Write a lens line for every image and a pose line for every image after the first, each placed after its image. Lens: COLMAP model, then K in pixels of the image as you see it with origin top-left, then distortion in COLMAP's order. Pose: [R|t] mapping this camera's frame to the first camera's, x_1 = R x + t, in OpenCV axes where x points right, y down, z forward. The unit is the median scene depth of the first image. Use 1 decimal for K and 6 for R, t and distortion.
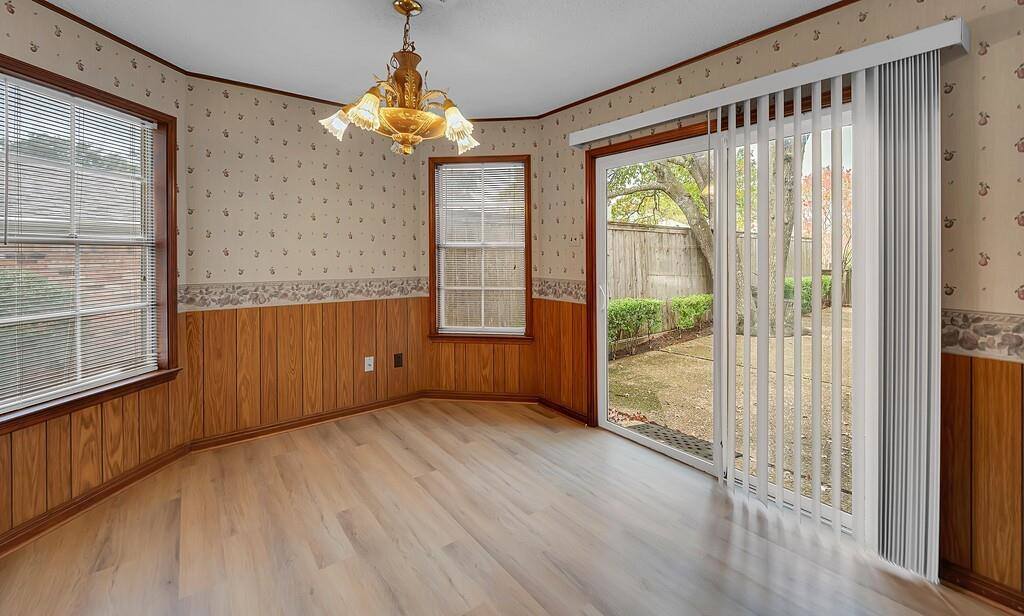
lens RADIAL K [[418.0, 0, 514.2], [0, 418.0, 254.7], [0, 0, 1]] dist [-0.002969, -0.000352]
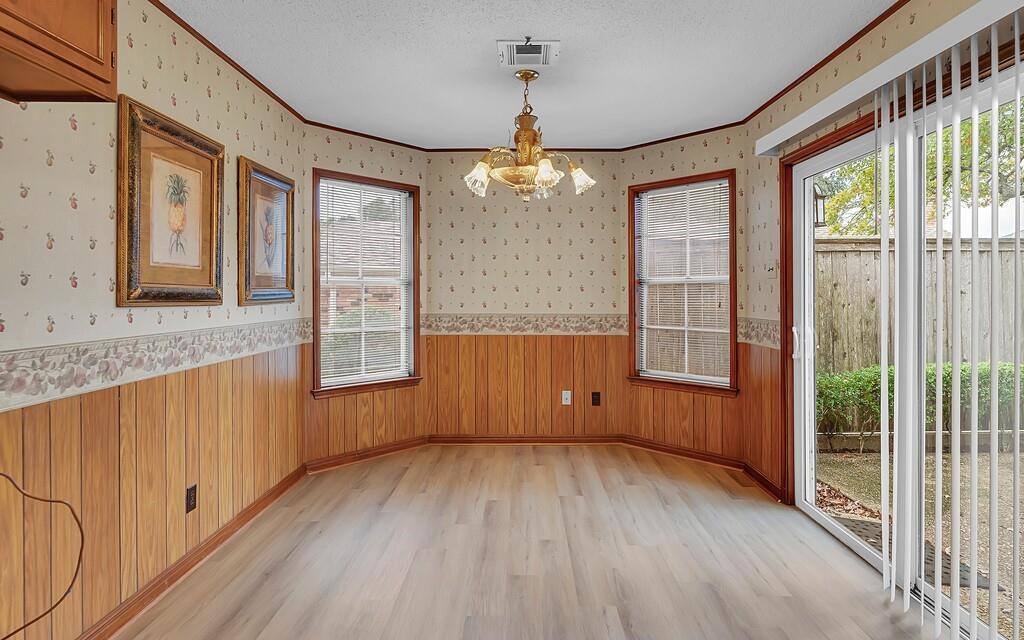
lens RADIAL K [[546.2, 0, 512.6], [0, 546.2, 296.7], [0, 0, 1]] dist [0.001009, 0.000172]
pose [[0.778831, 0.000017, -0.627234, 0.403606], [-0.000203, 1.000000, -0.000224, 0.015589], [0.627234, 0.000302, 0.778831, -0.127167]]
